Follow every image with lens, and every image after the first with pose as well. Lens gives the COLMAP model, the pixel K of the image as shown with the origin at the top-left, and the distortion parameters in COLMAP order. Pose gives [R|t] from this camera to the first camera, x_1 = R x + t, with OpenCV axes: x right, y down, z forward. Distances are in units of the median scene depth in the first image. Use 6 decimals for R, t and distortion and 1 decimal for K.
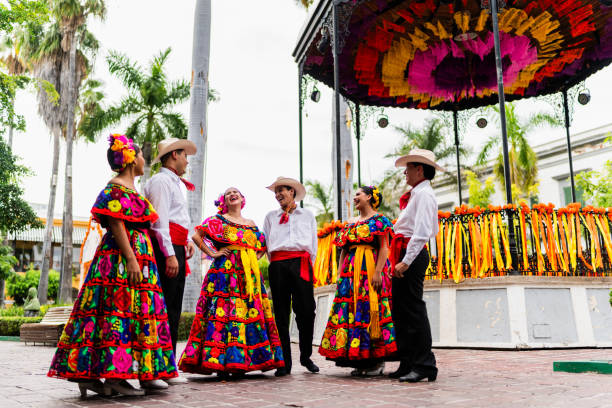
lens RADIAL K [[625.8, 0, 296.0], [0, 625.8, 203.5], [0, 0, 1]] dist [-0.015178, -0.005765]
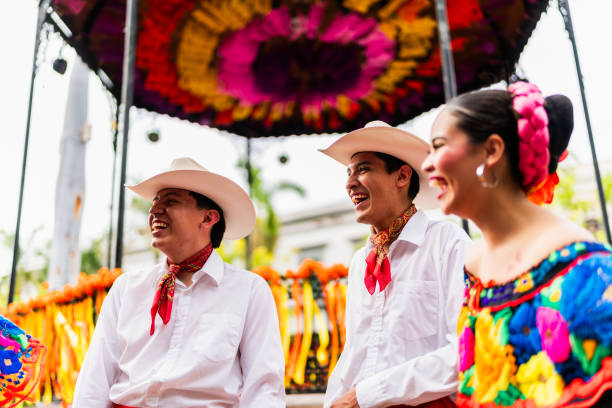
lens RADIAL K [[645.8, 0, 300.3], [0, 645.8, 195.5], [0, 0, 1]] dist [-0.131930, 0.522688]
pose [[0.888036, 0.121124, 0.443533, -0.025054], [-0.068275, 0.988720, -0.133309, 0.019678], [-0.454677, 0.088100, 0.886289, 0.377936]]
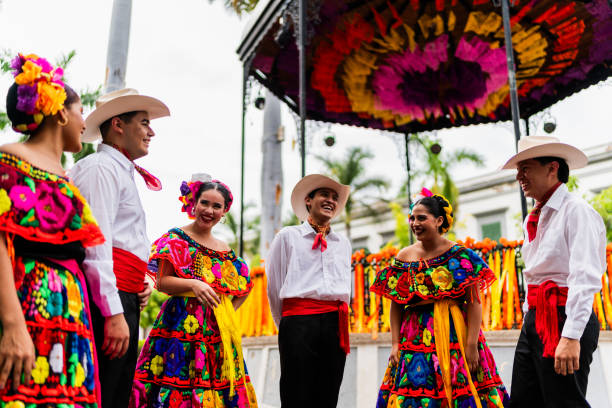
lens RADIAL K [[624.3, 0, 304.1], [0, 624.3, 190.2], [0, 0, 1]] dist [0.053131, 0.009760]
pose [[0.984356, 0.049144, 0.169199, -0.050680], [-0.037344, 0.996688, -0.072233, 0.005587], [-0.172189, 0.064785, 0.982931, 0.172385]]
